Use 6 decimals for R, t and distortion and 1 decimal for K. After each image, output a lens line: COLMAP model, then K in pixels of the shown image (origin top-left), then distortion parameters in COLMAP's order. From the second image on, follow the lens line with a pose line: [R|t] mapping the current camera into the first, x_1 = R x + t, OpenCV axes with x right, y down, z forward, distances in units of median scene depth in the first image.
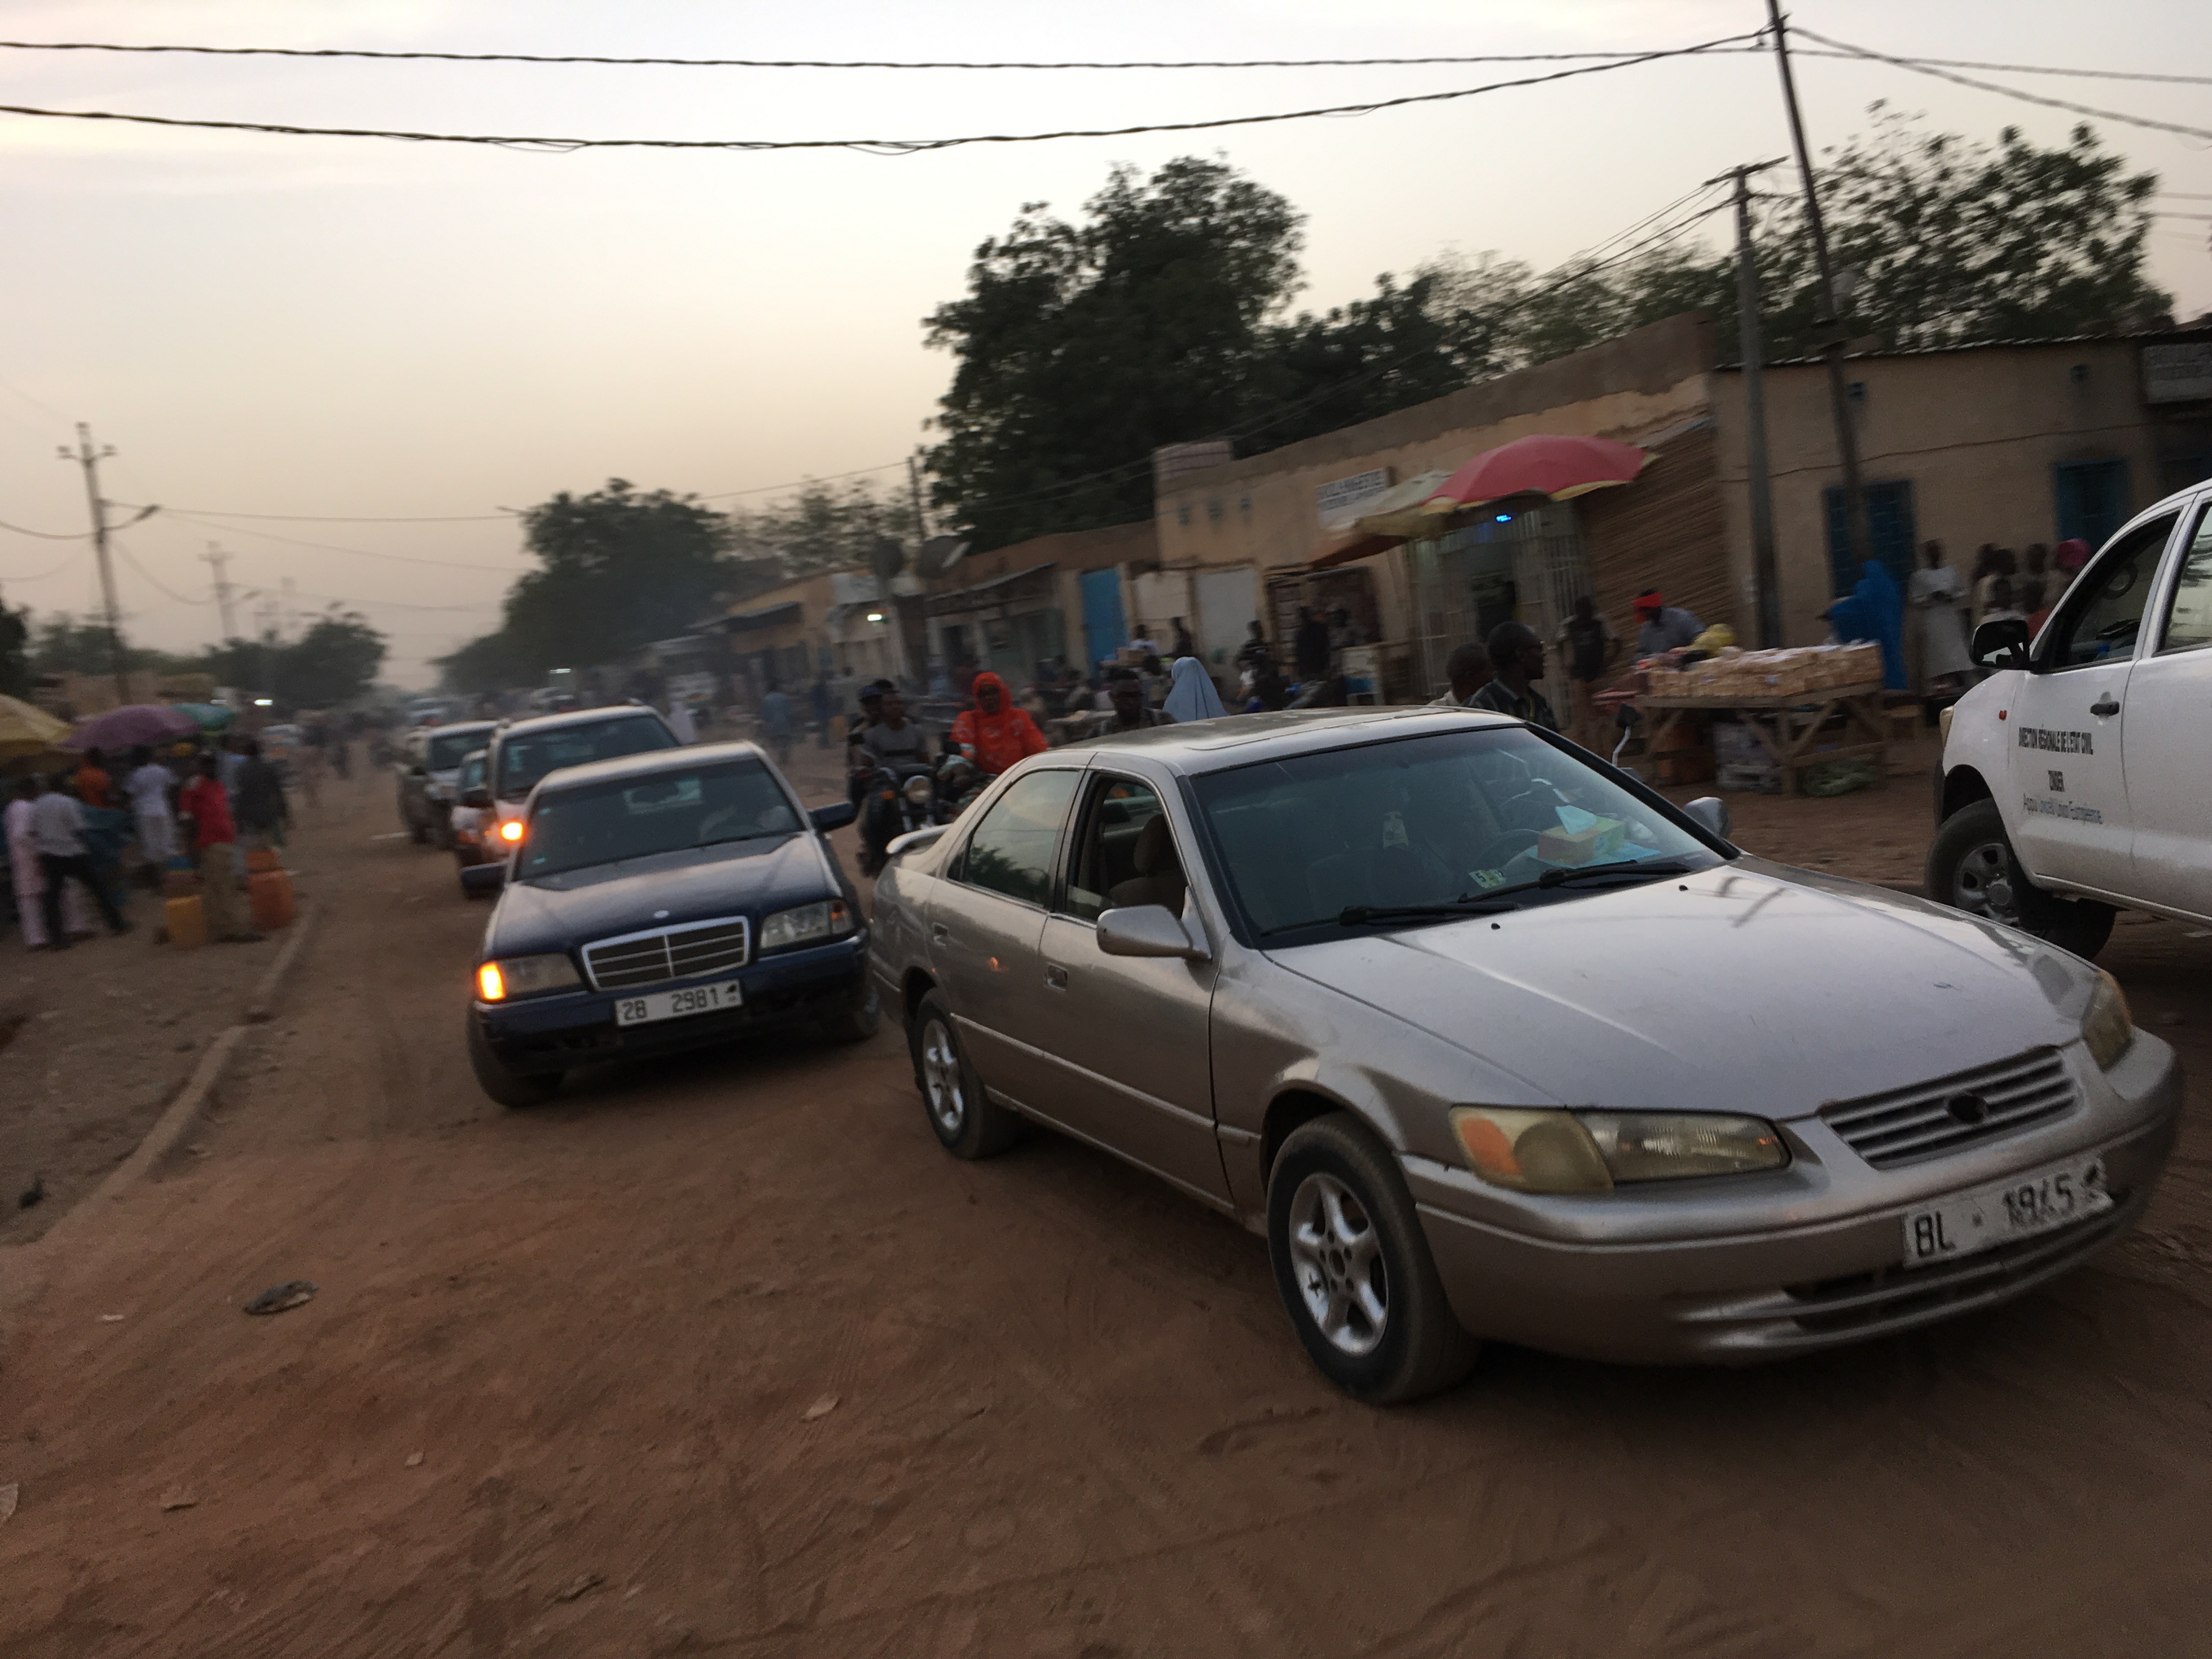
lens RADIAL K [[1933.3, 0, 1084.0], [0, 1933.3, 831.5], [0, 0, 1]] dist [0.039079, -0.006330]
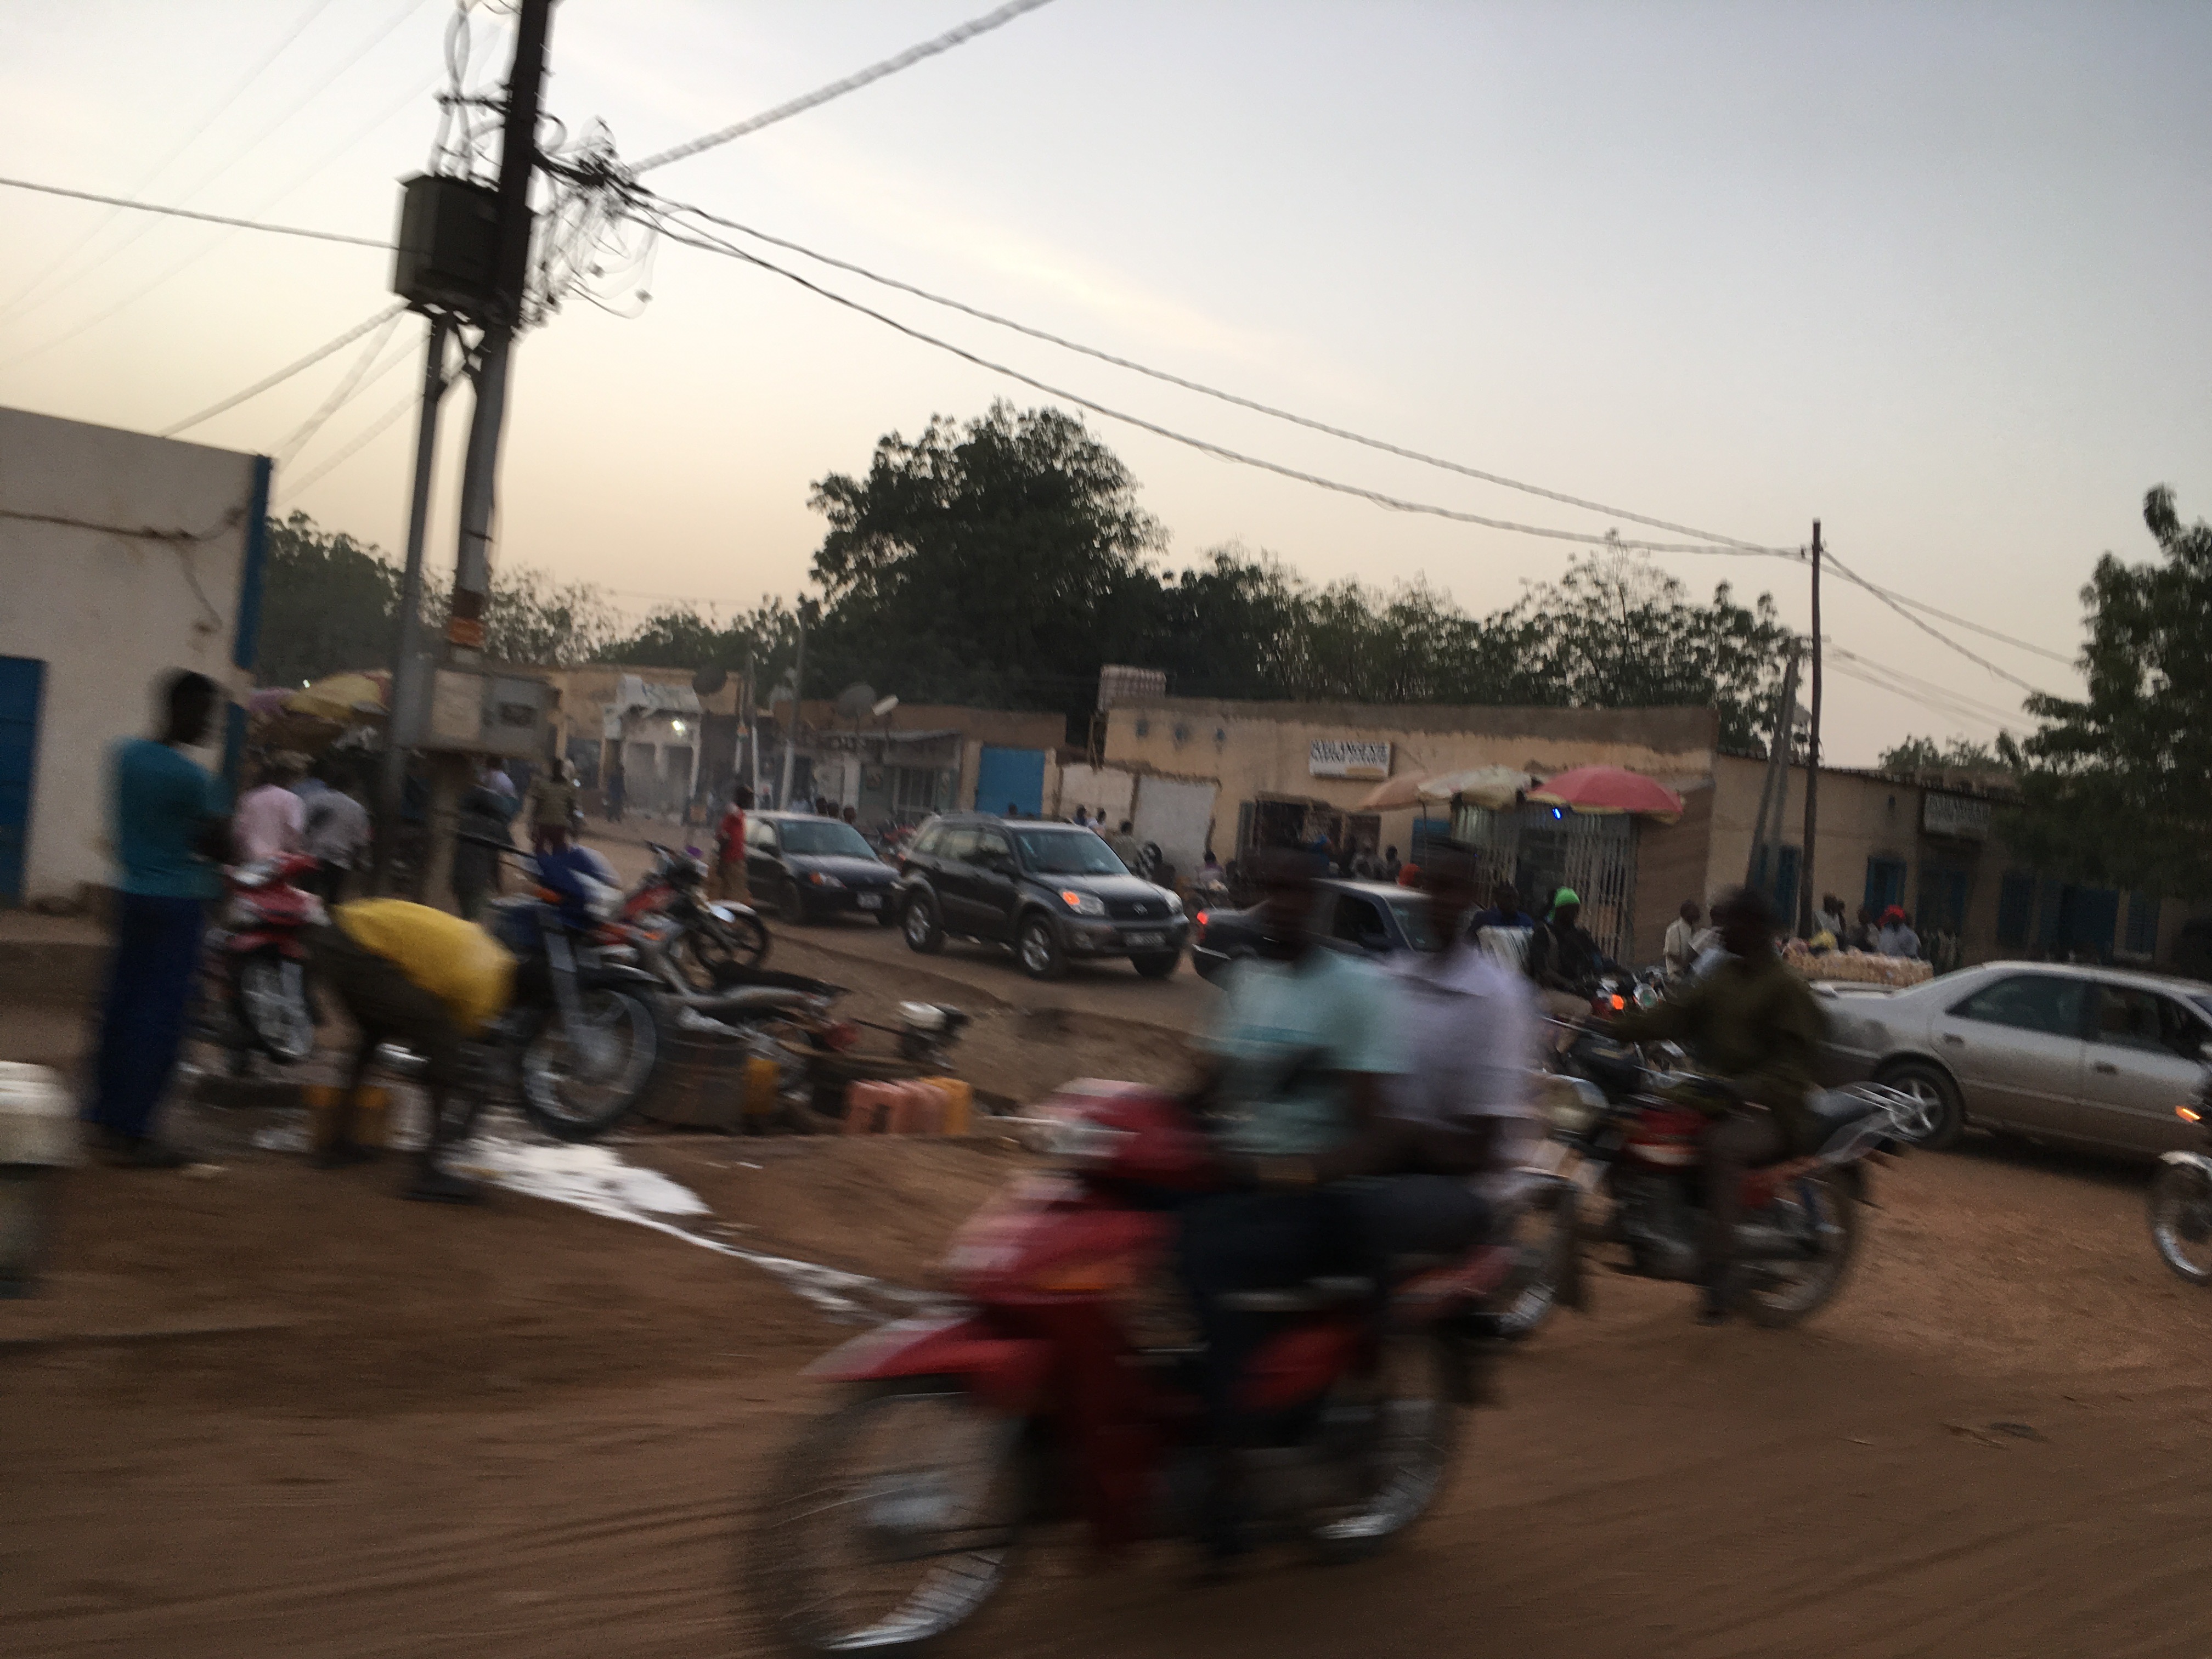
lens RADIAL K [[1933.3, 0, 1084.0], [0, 1933.3, 831.5], [0, 0, 1]] dist [0.039079, -0.006330]
pose [[0.927901, 0.208957, 0.308766, -0.271985], [-0.181145, 0.976533, -0.116491, 0.038988], [-0.325862, 0.052161, 0.943977, -0.109005]]
